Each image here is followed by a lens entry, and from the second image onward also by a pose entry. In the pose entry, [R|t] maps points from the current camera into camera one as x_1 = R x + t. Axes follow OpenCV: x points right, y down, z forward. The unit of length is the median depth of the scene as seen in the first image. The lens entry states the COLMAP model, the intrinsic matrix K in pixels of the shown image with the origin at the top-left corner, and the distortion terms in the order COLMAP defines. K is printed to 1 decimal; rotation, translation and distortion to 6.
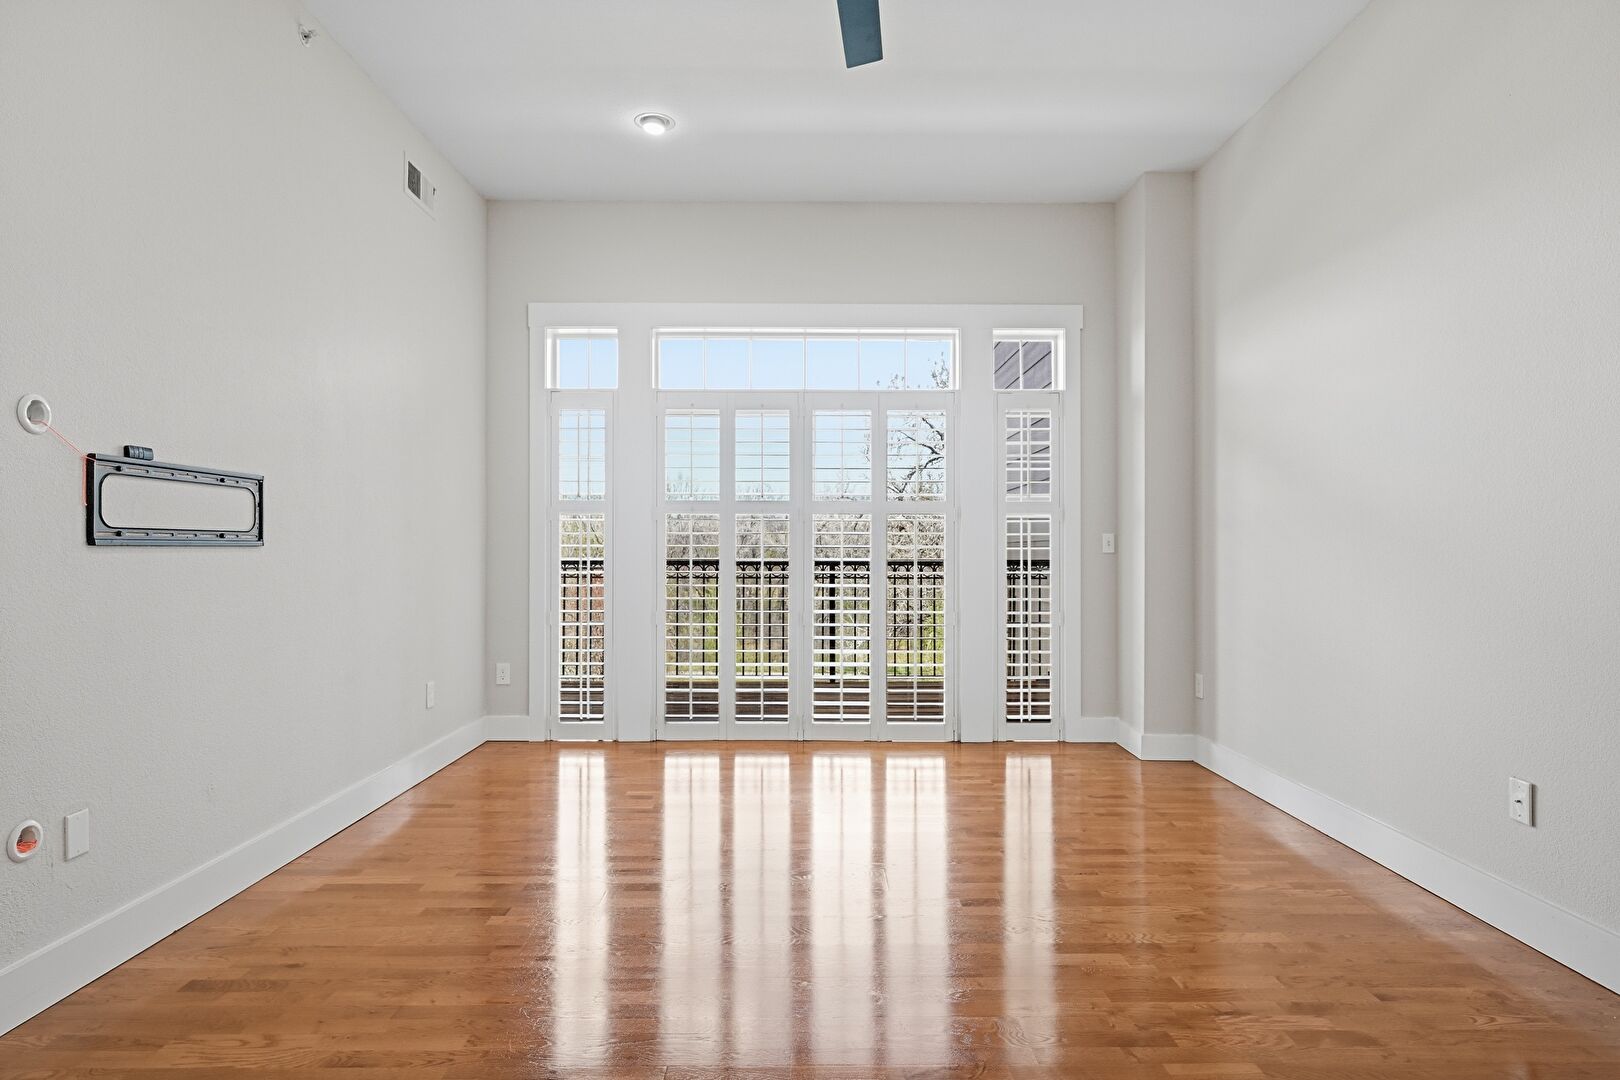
lens RADIAL K [[897.3, 0, 809.7], [0, 897.3, 544.5], [0, 0, 1]] dist [0.012592, -0.000430]
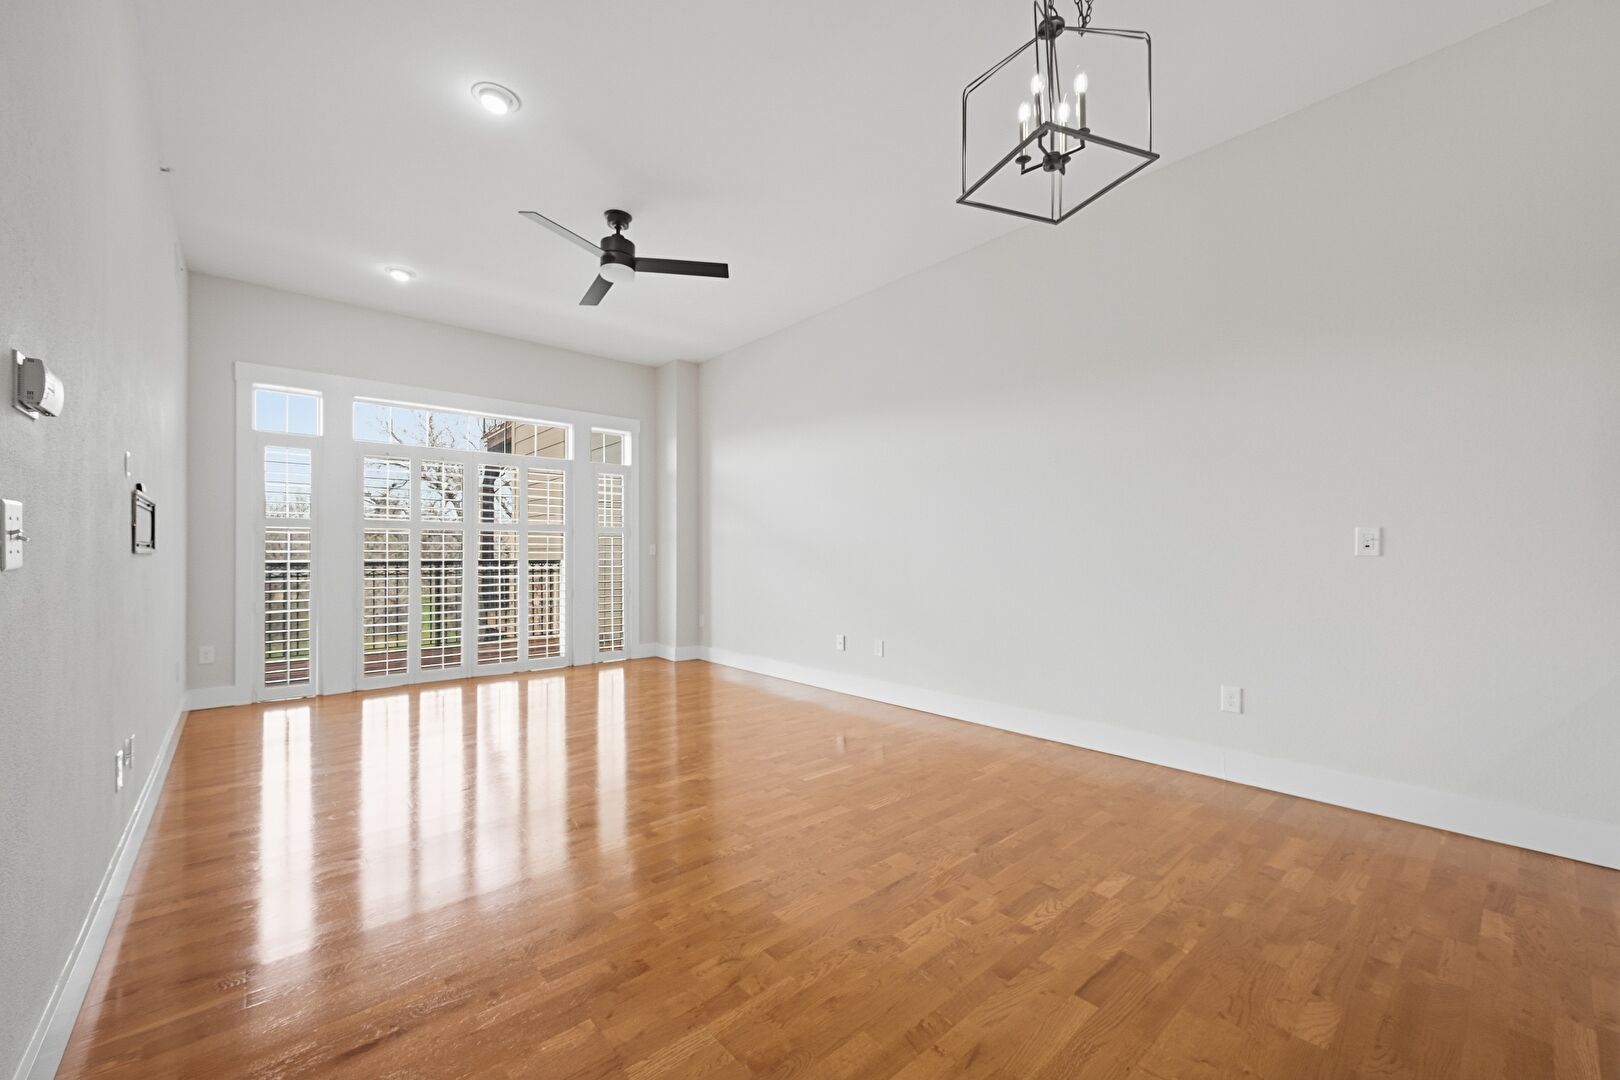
lens RADIAL K [[643.2, 0, 811.6], [0, 643.2, 550.4], [0, 0, 1]] dist [-0.006966, 0.000468]
pose [[0.748892, 0.001112, 0.662691, -0.304654], [-0.004310, 0.999986, 0.003192, -0.006489], [-0.662678, -0.005247, 0.748886, -0.220699]]
